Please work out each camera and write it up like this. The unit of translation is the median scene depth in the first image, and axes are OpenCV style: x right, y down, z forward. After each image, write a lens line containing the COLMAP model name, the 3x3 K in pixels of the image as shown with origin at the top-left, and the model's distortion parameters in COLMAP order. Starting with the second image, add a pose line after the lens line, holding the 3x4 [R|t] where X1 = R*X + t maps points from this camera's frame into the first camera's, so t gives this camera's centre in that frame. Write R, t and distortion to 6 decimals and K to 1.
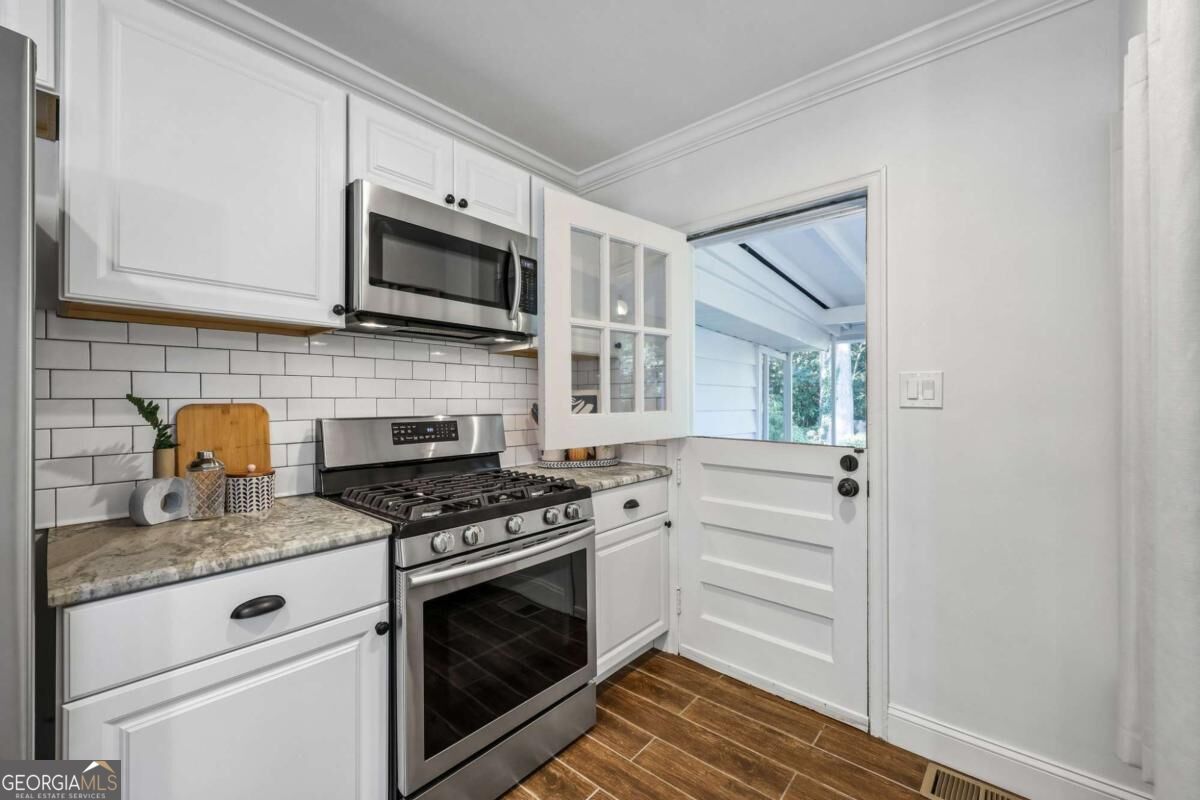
lens RADIAL K [[485.8, 0, 606.1], [0, 485.8, 399.8], [0, 0, 1]] dist [0.003688, -0.000133]
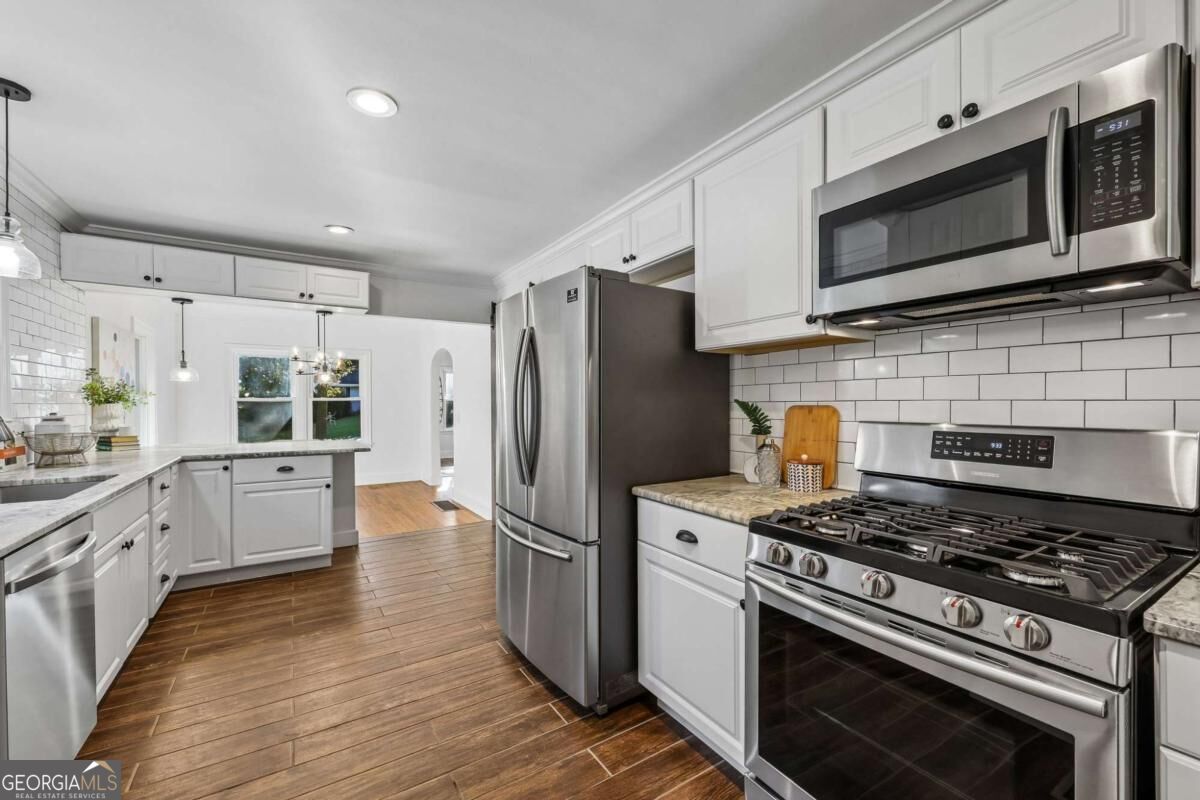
lens RADIAL K [[485.8, 0, 603.6], [0, 485.8, 402.9], [0, 0, 1]] dist [0.003688, -0.000133]
pose [[-0.291511, 0.004846, -0.956555, 0.516932], [0.005676, 0.999978, 0.003336, -0.004909], [0.956551, -0.004456, -0.291532, 0.734823]]
